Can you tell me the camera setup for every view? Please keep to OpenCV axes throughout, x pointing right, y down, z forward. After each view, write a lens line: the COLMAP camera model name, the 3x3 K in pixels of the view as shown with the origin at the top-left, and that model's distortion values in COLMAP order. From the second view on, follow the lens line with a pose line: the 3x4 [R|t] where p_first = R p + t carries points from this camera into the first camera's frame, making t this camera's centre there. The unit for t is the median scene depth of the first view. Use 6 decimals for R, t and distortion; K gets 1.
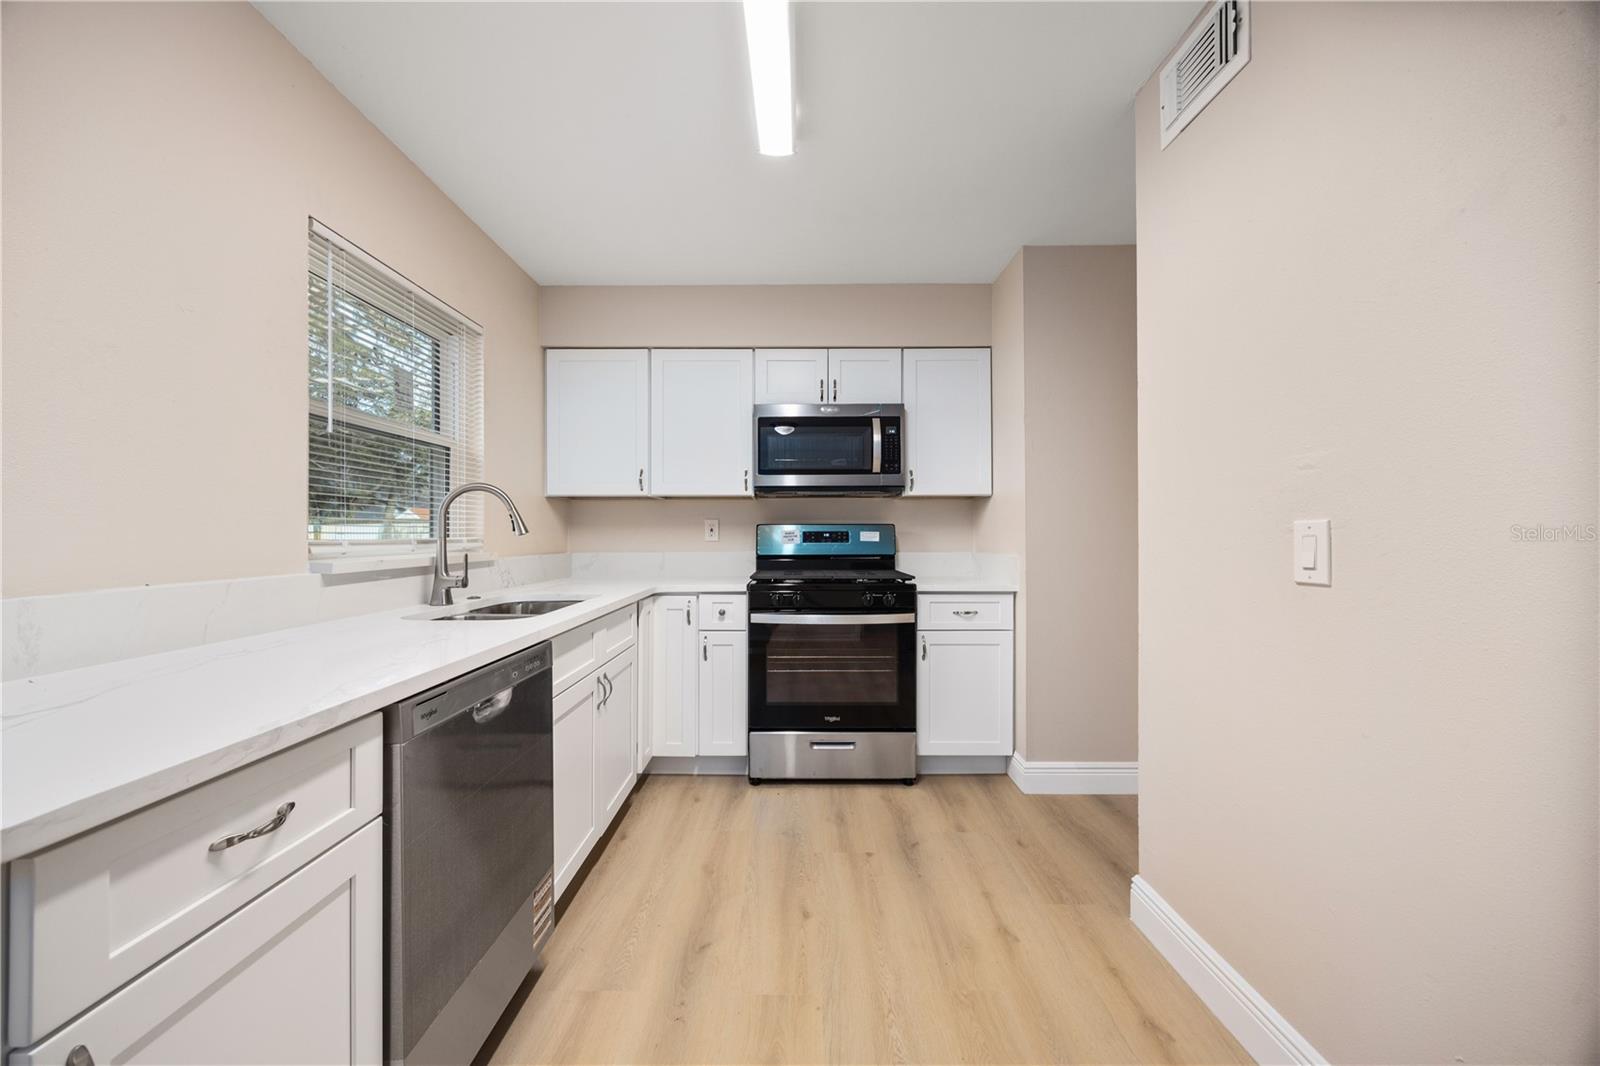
lens RADIAL K [[605.2, 0, 794.6], [0, 605.2, 535.2], [0, 0, 1]] dist [-0.001512, 0.000615]
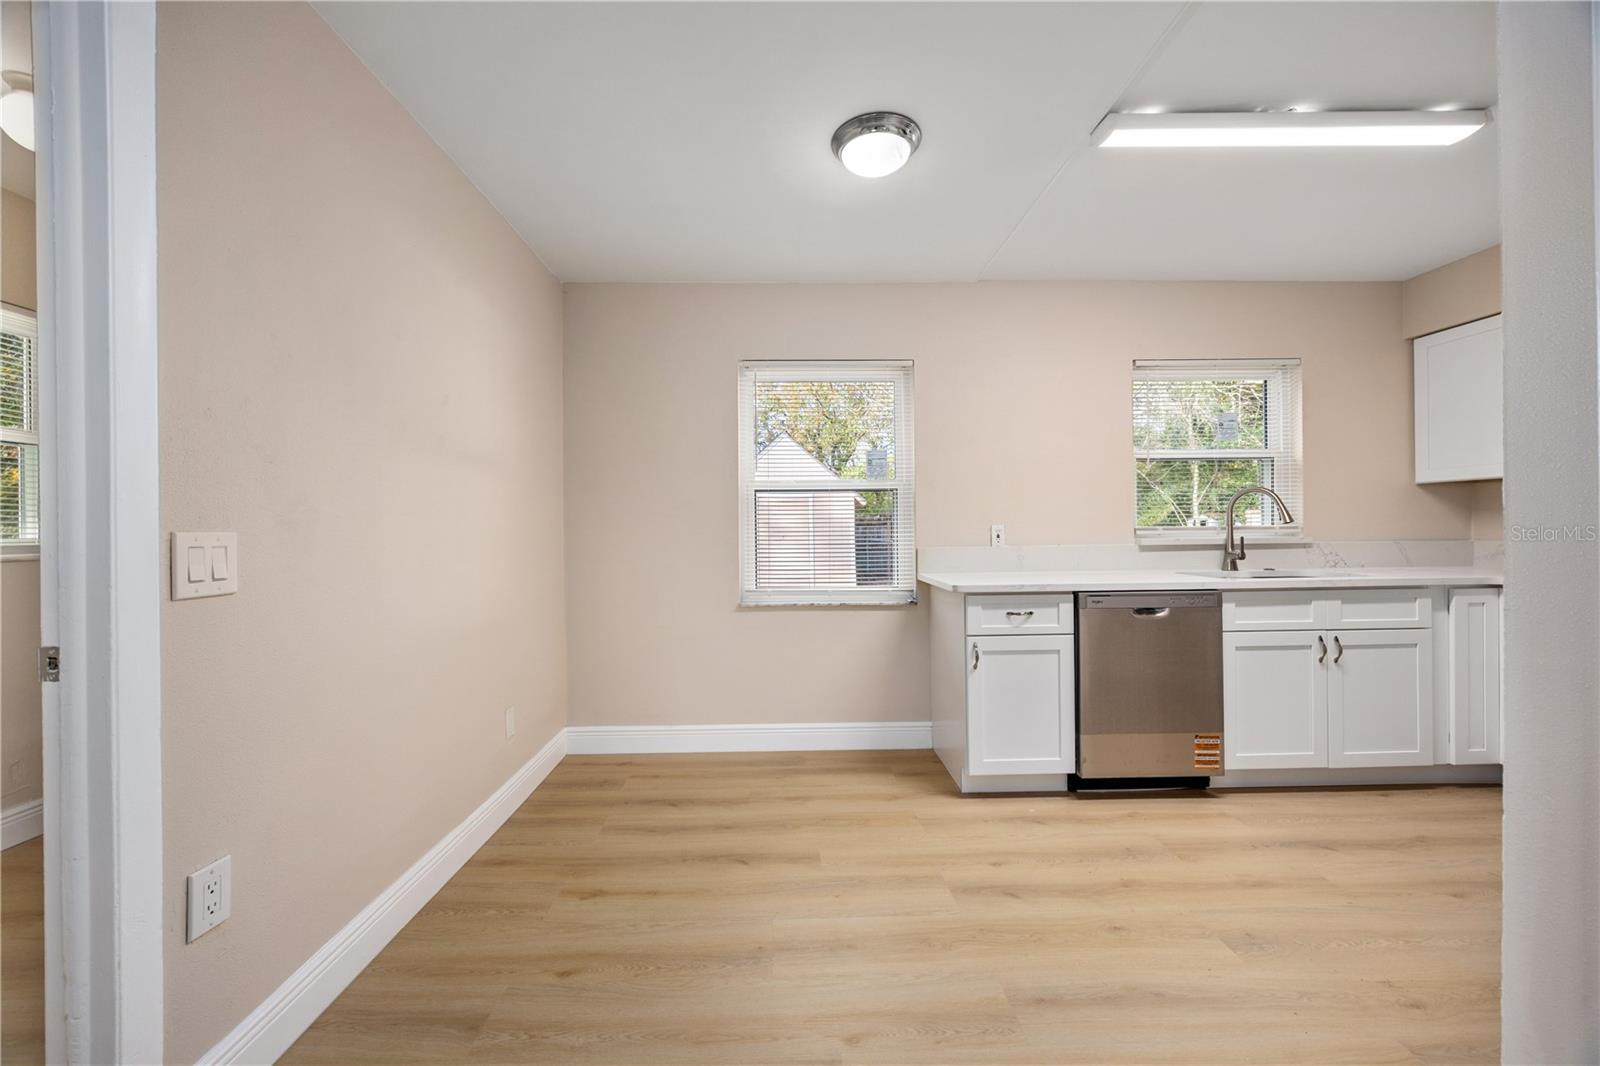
lens RADIAL K [[605.2, 0, 796.2], [0, 605.2, 528.8], [0, 0, 1]] dist [-0.001512, 0.000615]
pose [[0.035872, 0.001901, -0.999355, 0.672784], [0.008670, 0.999960, 0.002214, -0.000636], [0.999319, -0.008744, 0.035854, -0.097476]]
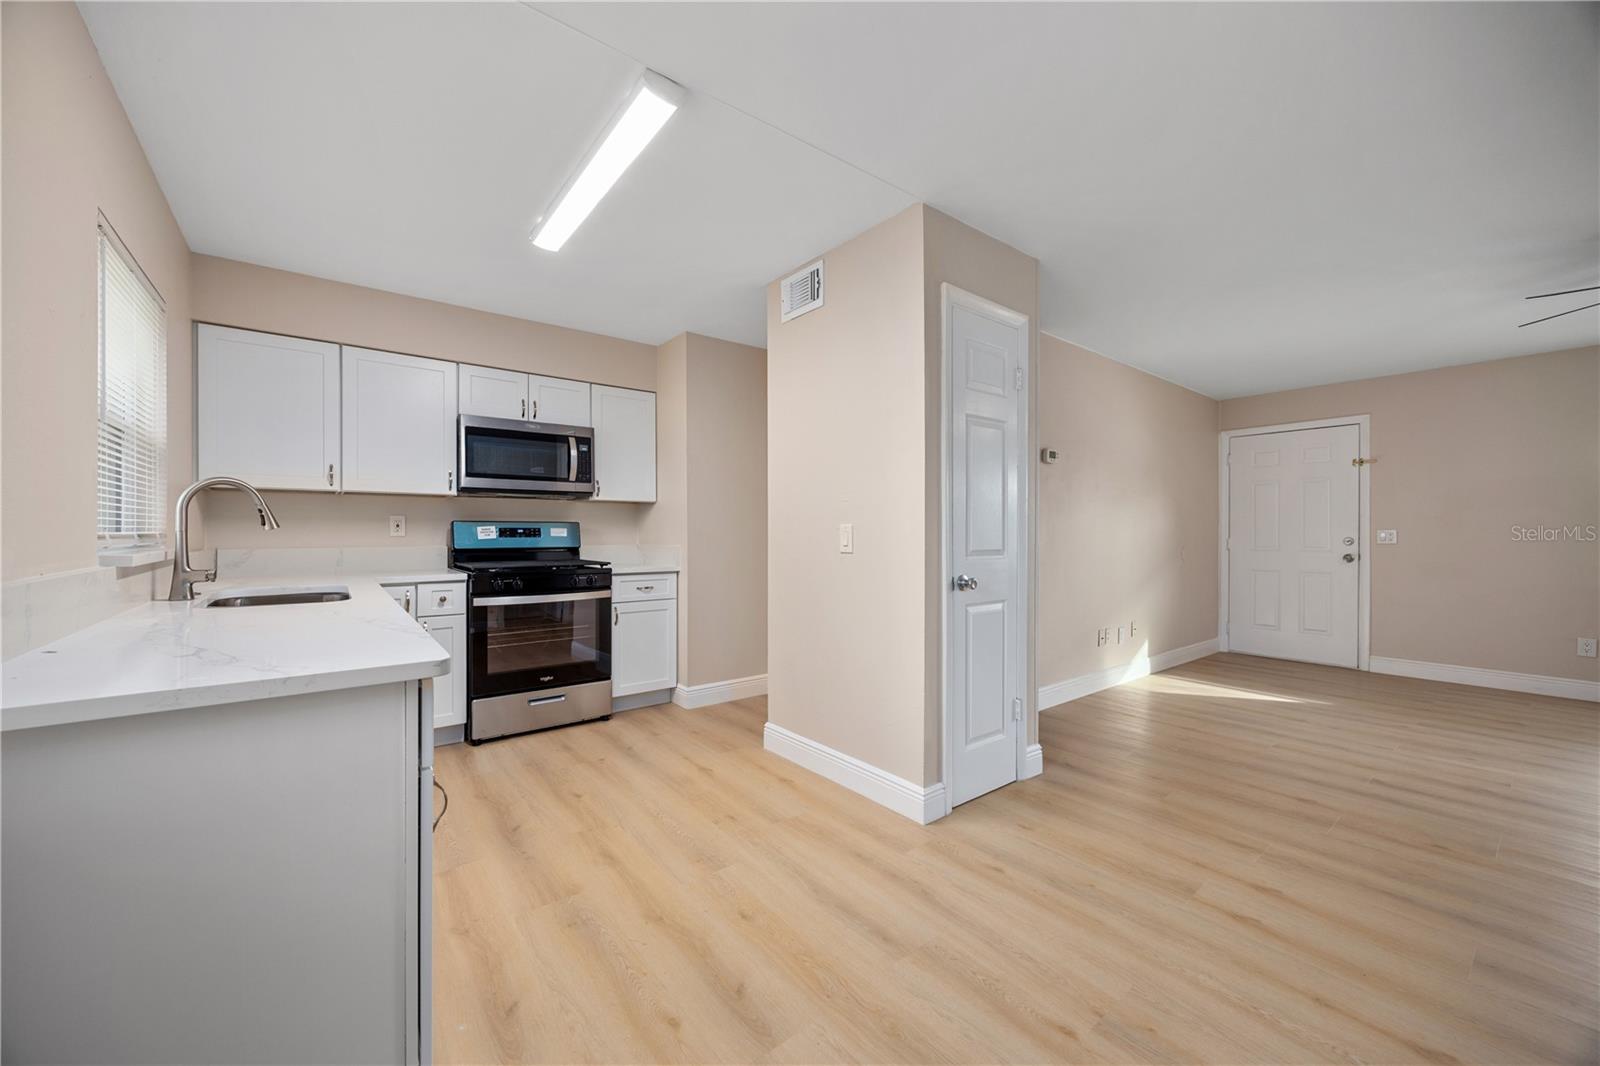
lens RADIAL K [[605.2, 0, 790.4], [0, 605.2, 533.4], [0, 0, 1]] dist [-0.001512, 0.000615]
pose [[0.787629, 0.000967, 0.616149, -0.316467], [-0.002044, 0.999997, 0.001043, 0.002780], [-0.616146, -0.002081, 0.787629, -0.293932]]
